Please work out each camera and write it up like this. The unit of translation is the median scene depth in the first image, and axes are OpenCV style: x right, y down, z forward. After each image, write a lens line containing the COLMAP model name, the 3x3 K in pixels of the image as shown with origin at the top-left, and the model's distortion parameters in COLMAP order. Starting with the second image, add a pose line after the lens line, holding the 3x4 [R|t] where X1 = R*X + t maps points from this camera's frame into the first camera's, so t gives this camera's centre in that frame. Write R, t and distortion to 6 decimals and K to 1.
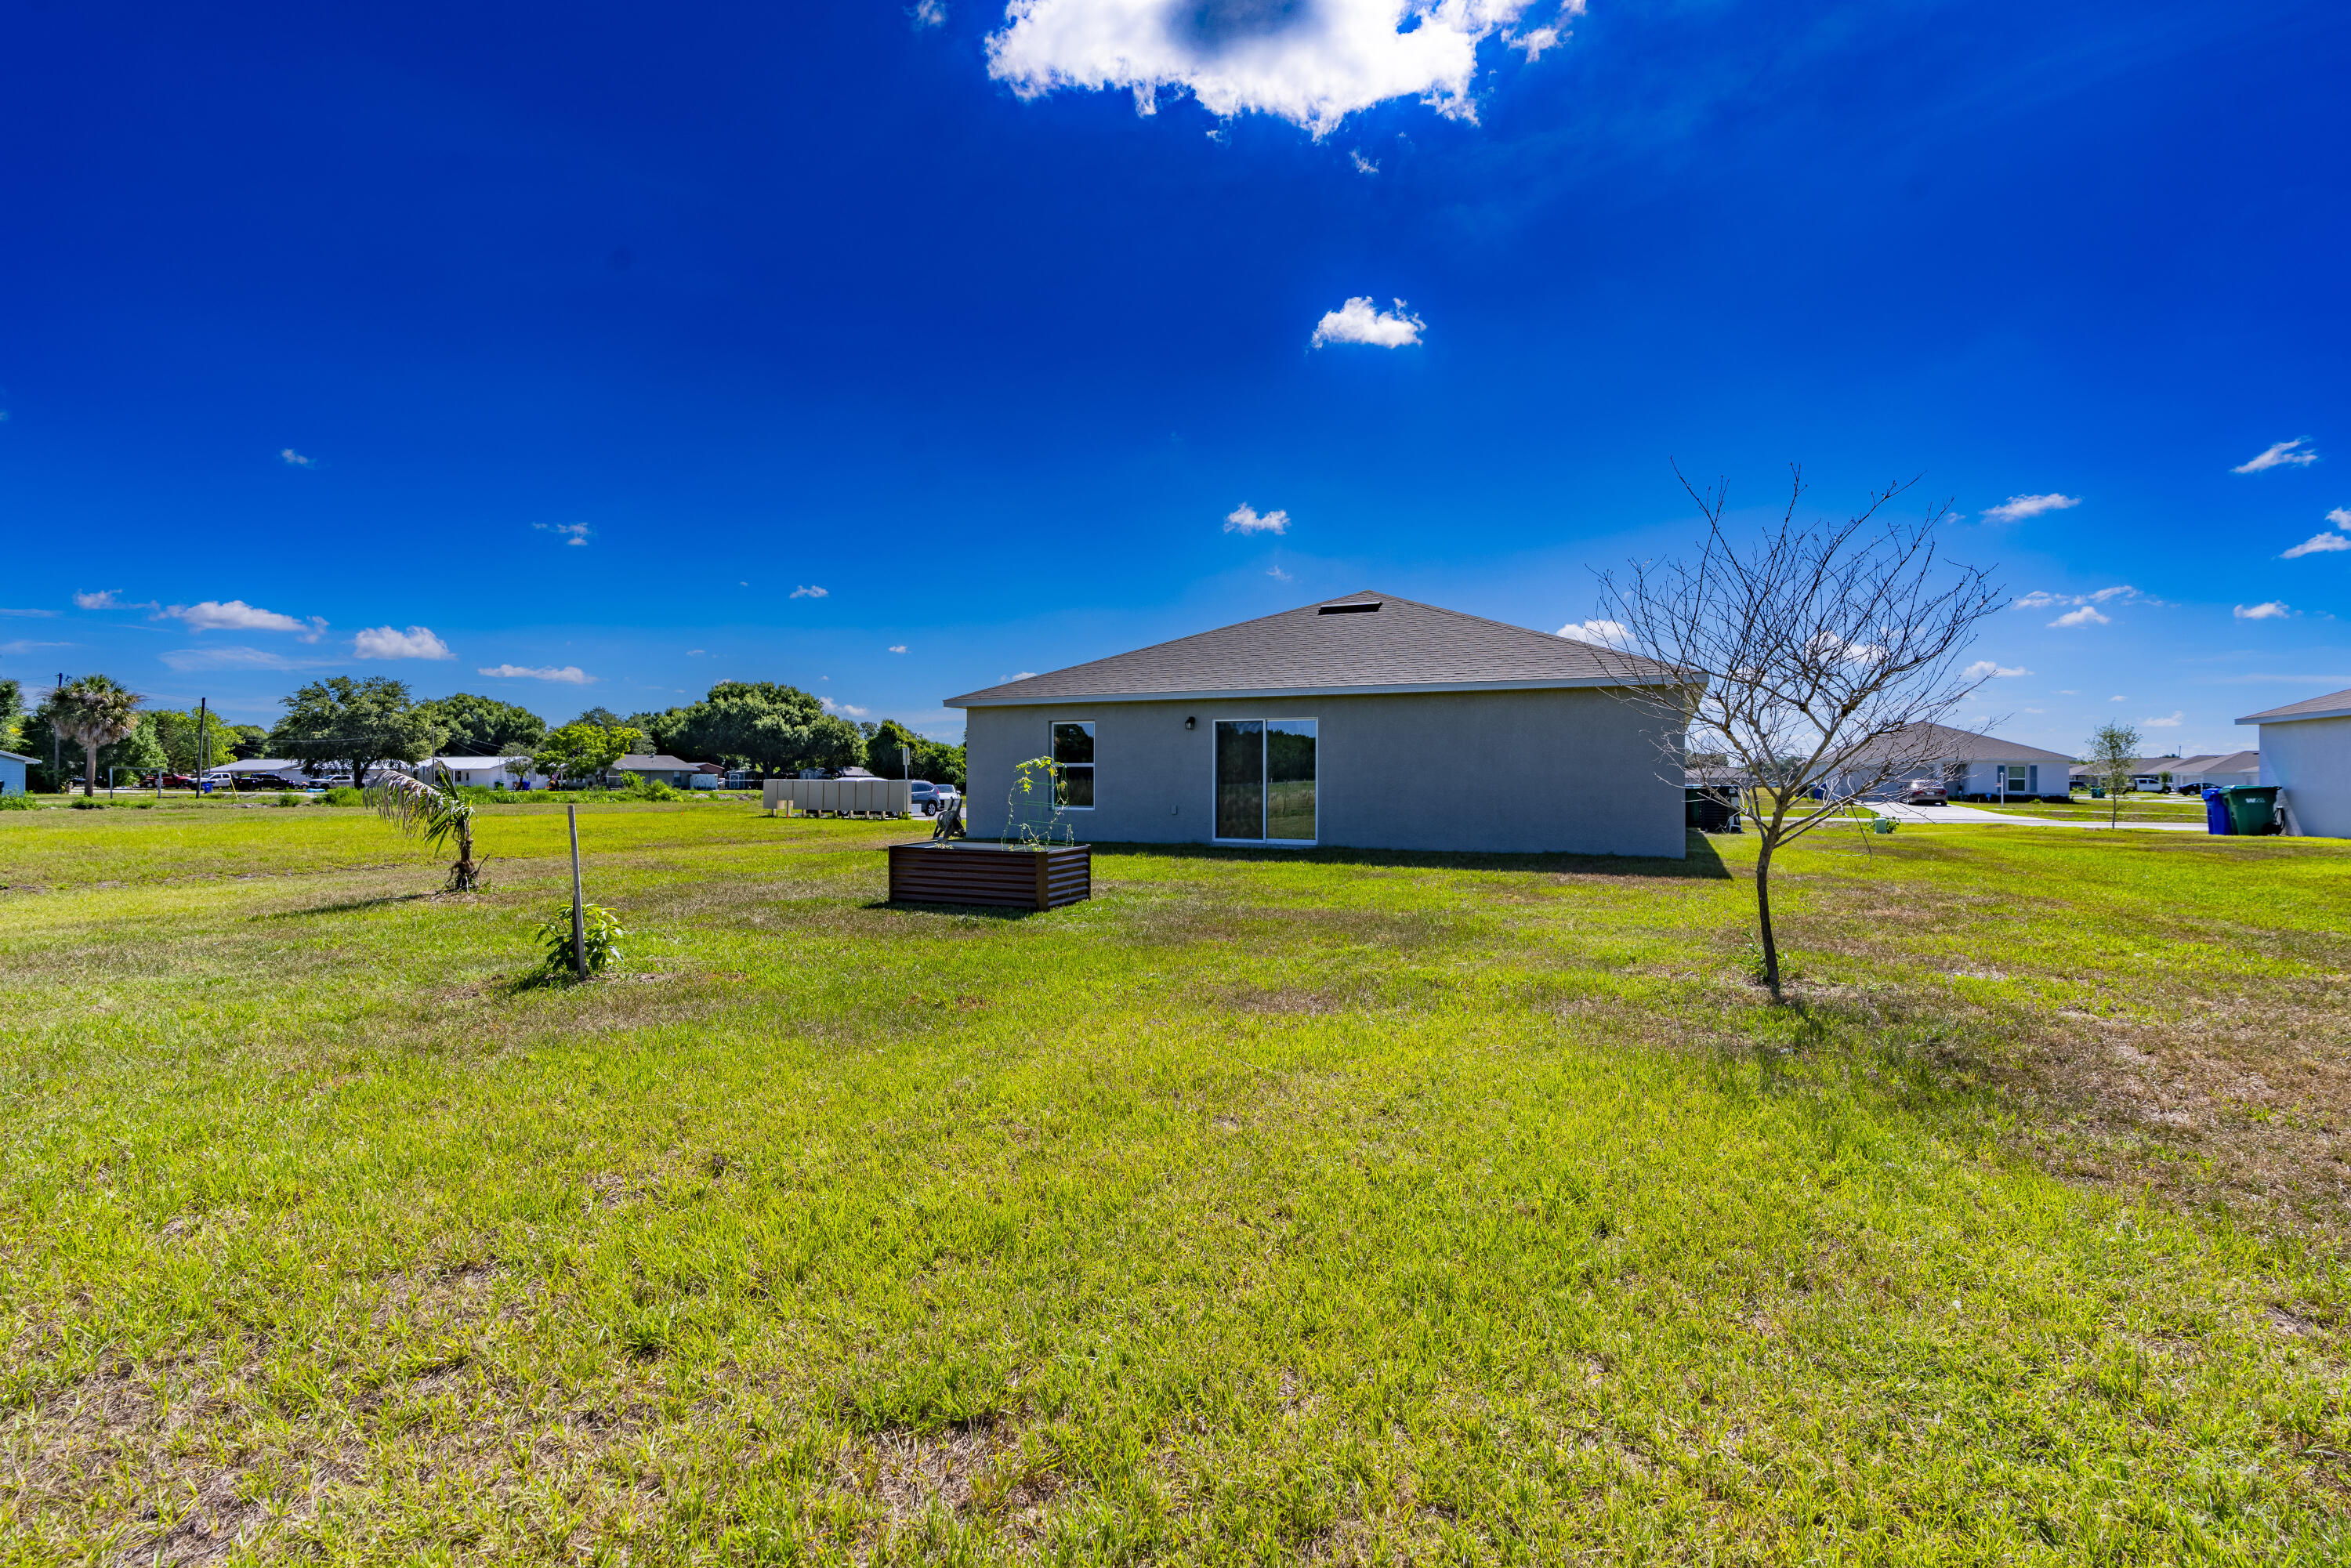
lens RADIAL K [[1070.2, 0, 1173.6], [0, 1070.2, 755.0], [0, 0, 1]] dist [-0.003845, 0.000002]
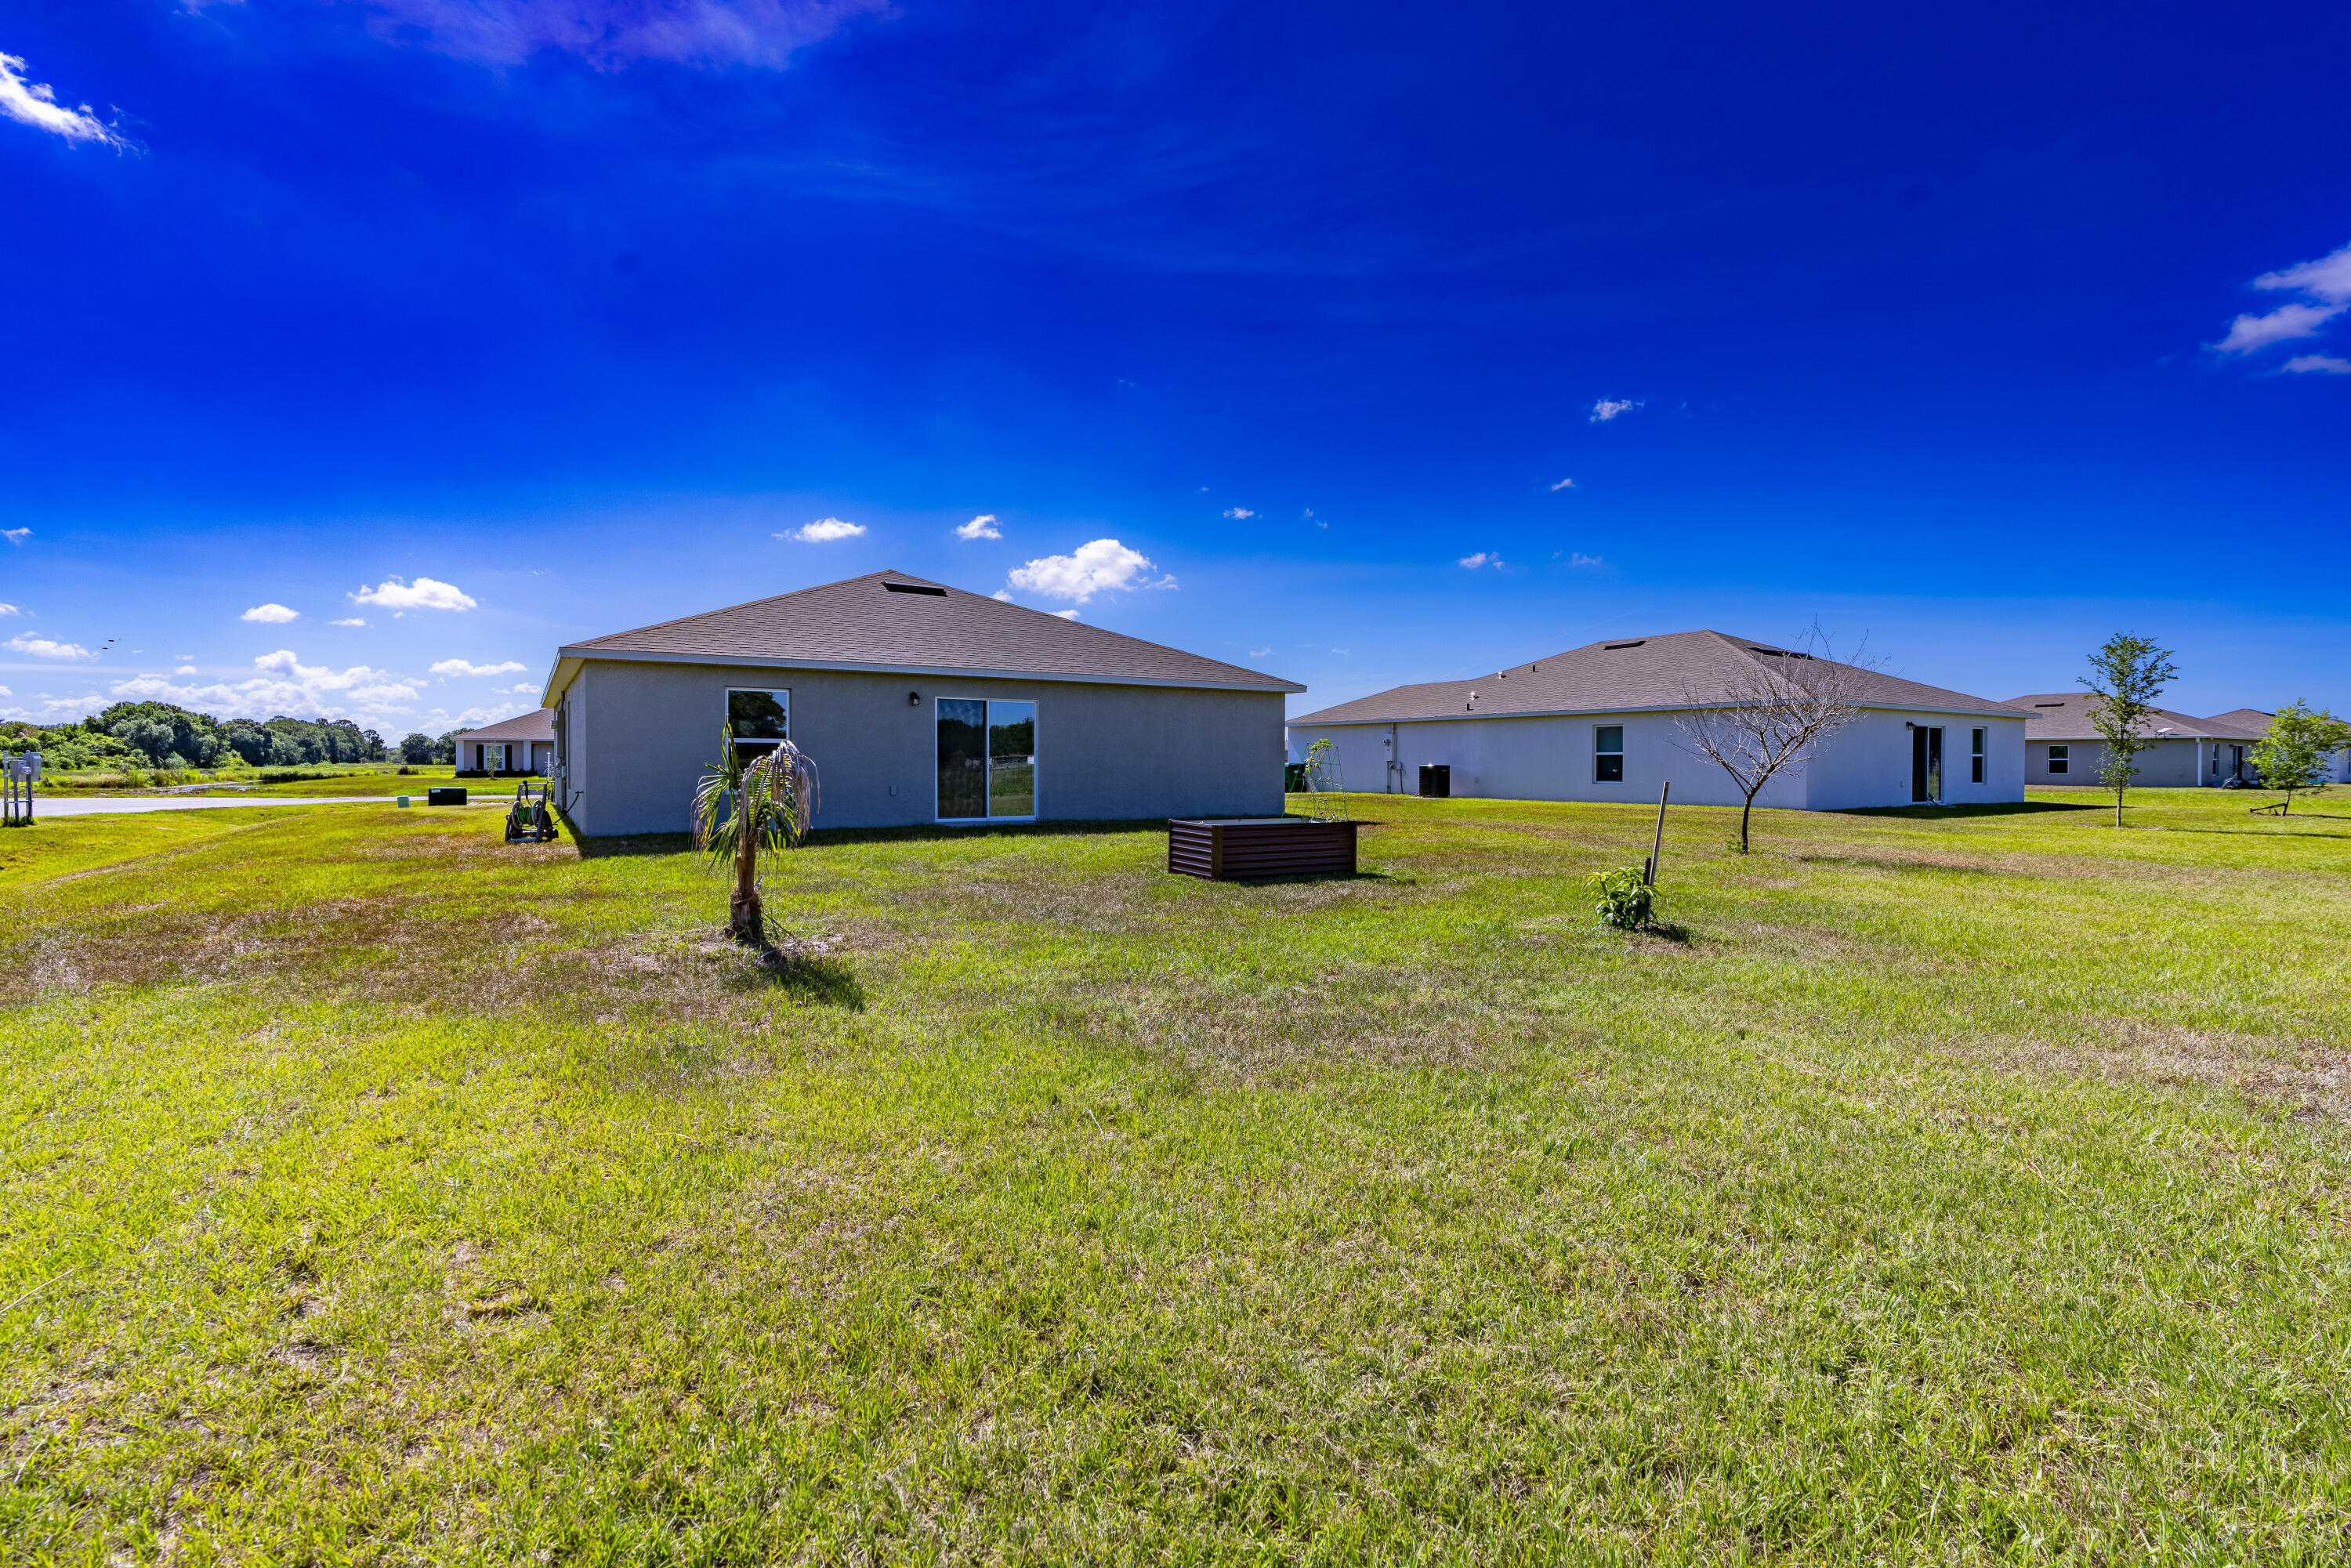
lens RADIAL K [[1077.5, 0, 1169.5], [0, 1077.5, 783.5], [0, 0, 1]] dist [-0.003249, -0.000098]
pose [[0.541541, -0.017915, 0.840484, -0.556199], [-0.022404, 0.999110, 0.035732, 0.004918], [-0.840376, -0.038180, 0.540658, 0.240535]]
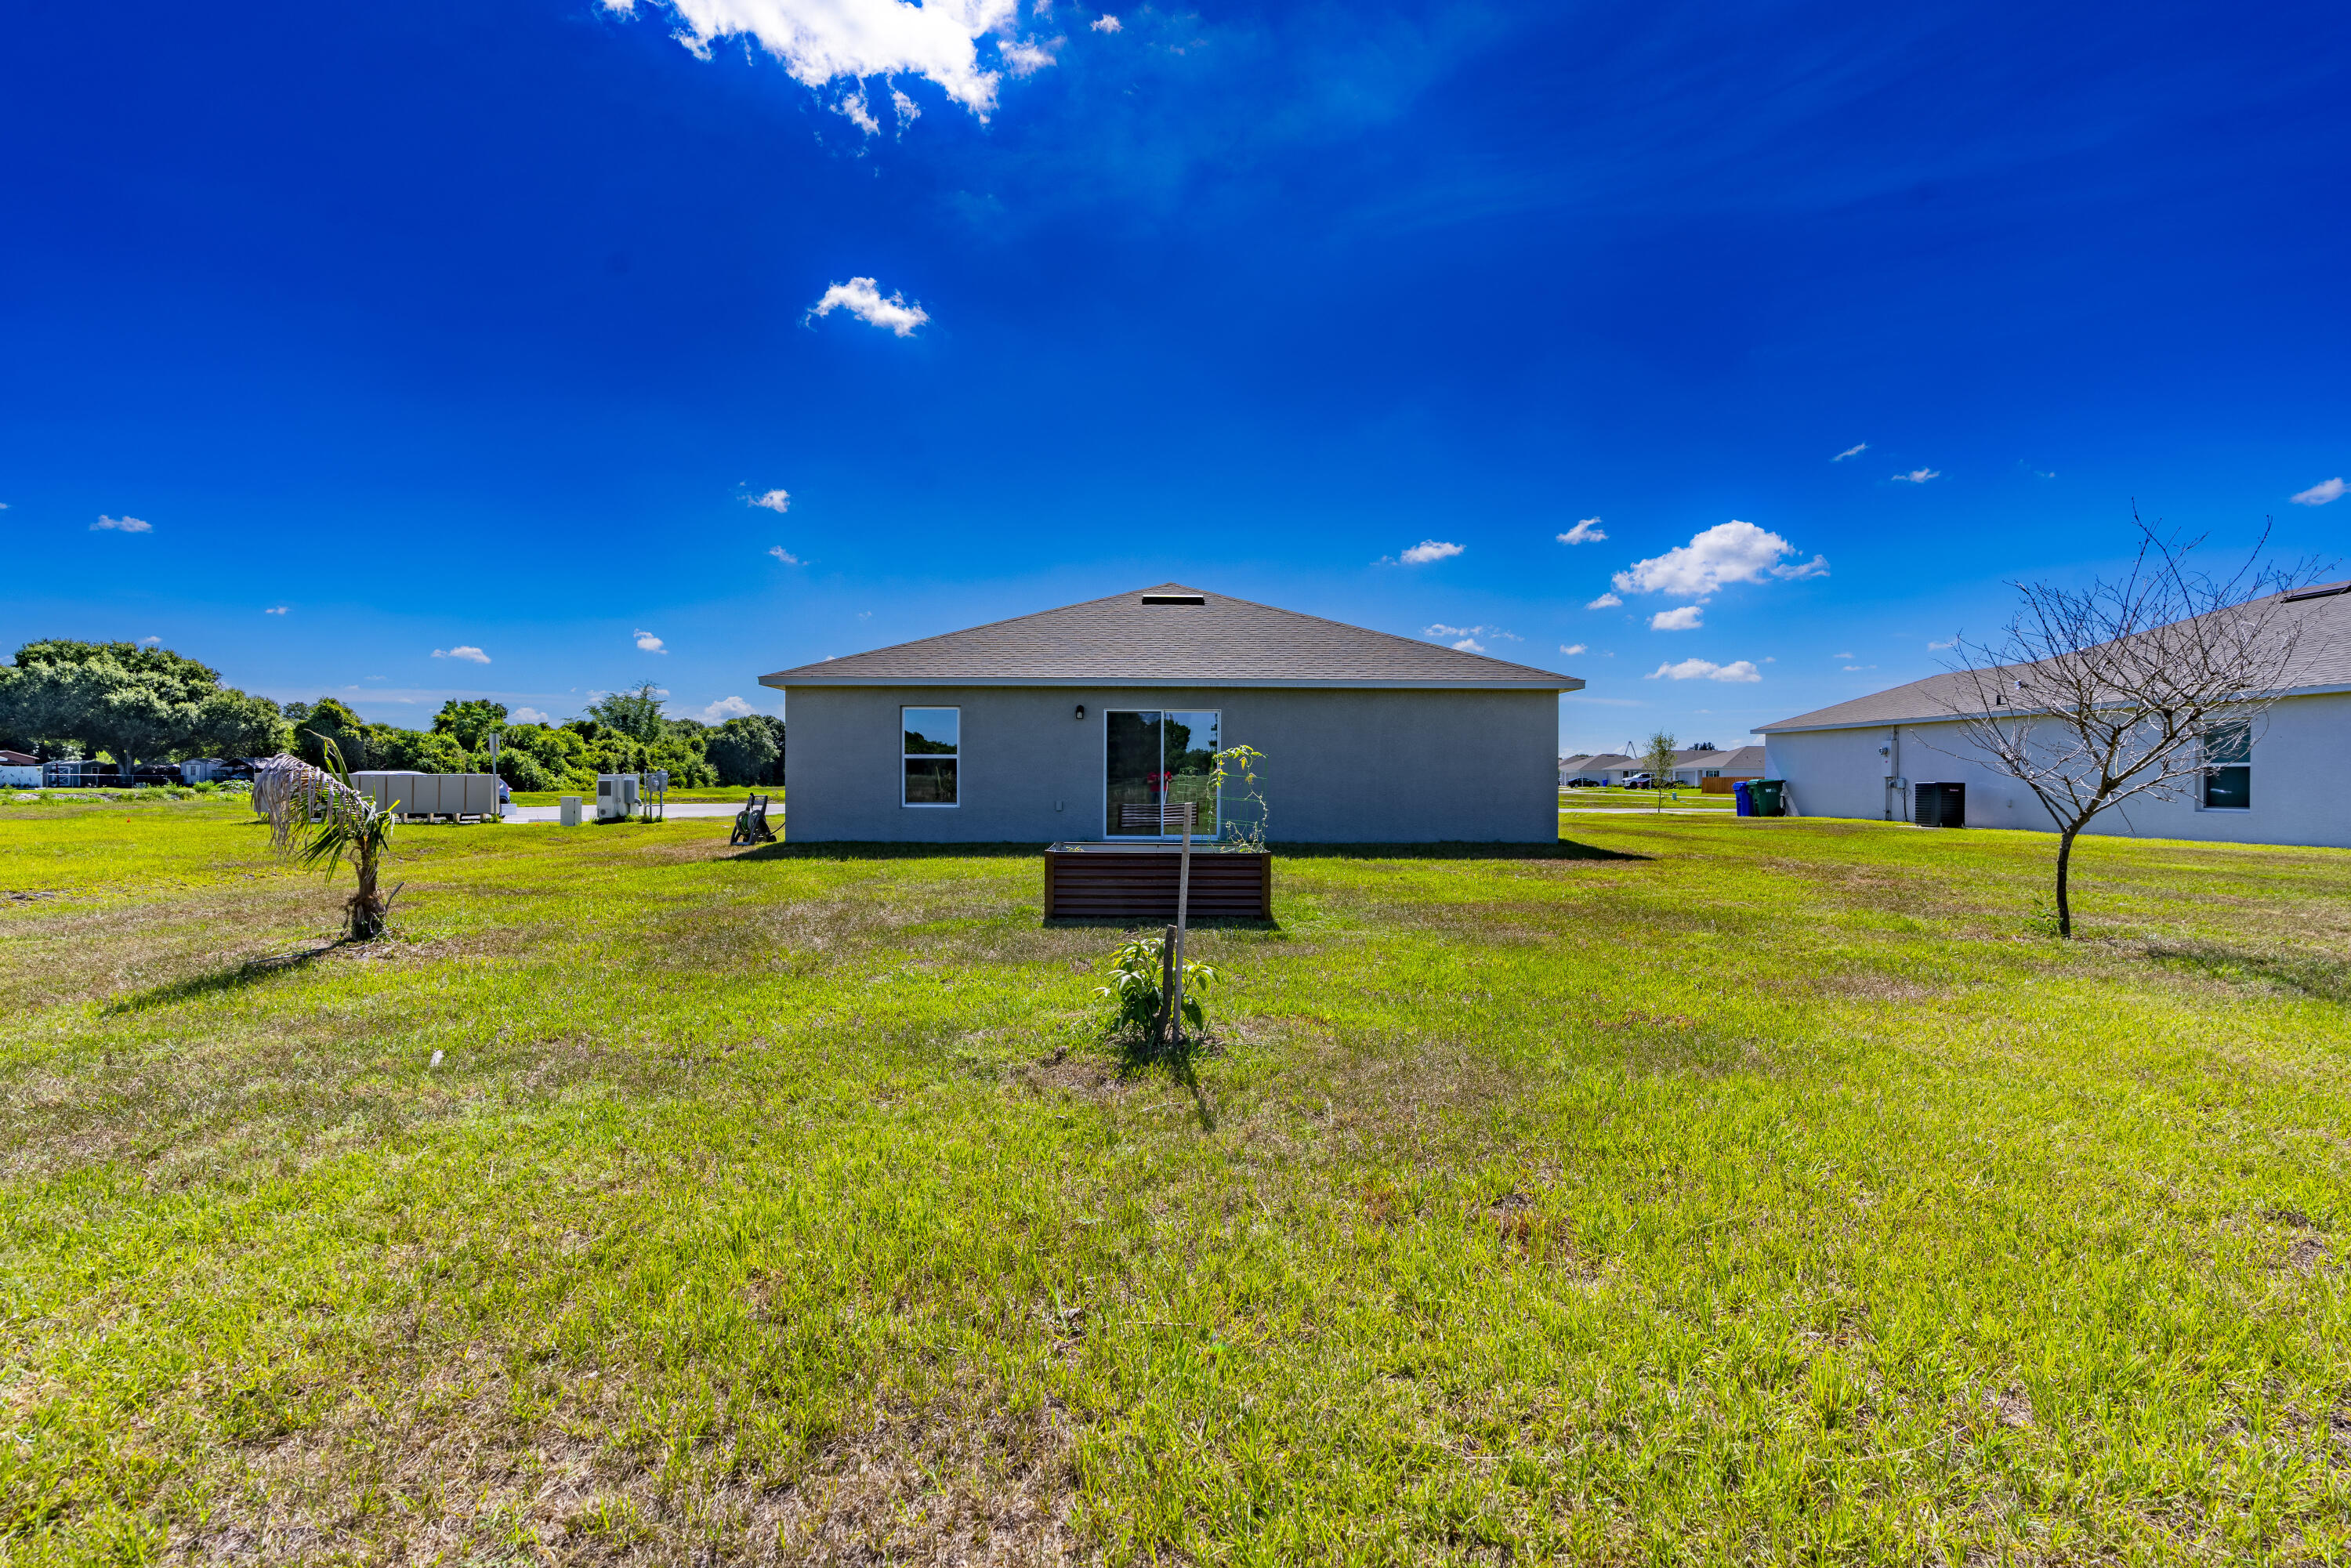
lens RADIAL K [[1077.5, 0, 1169.5], [0, 1077.5, 783.5], [0, 0, 1]] dist [-0.003249, -0.000098]
pose [[0.904272, -0.002604, 0.426949, -0.260619], [-0.010635, 0.999534, 0.028621, 0.003557], [-0.426825, -0.030422, 0.903823, 0.101049]]
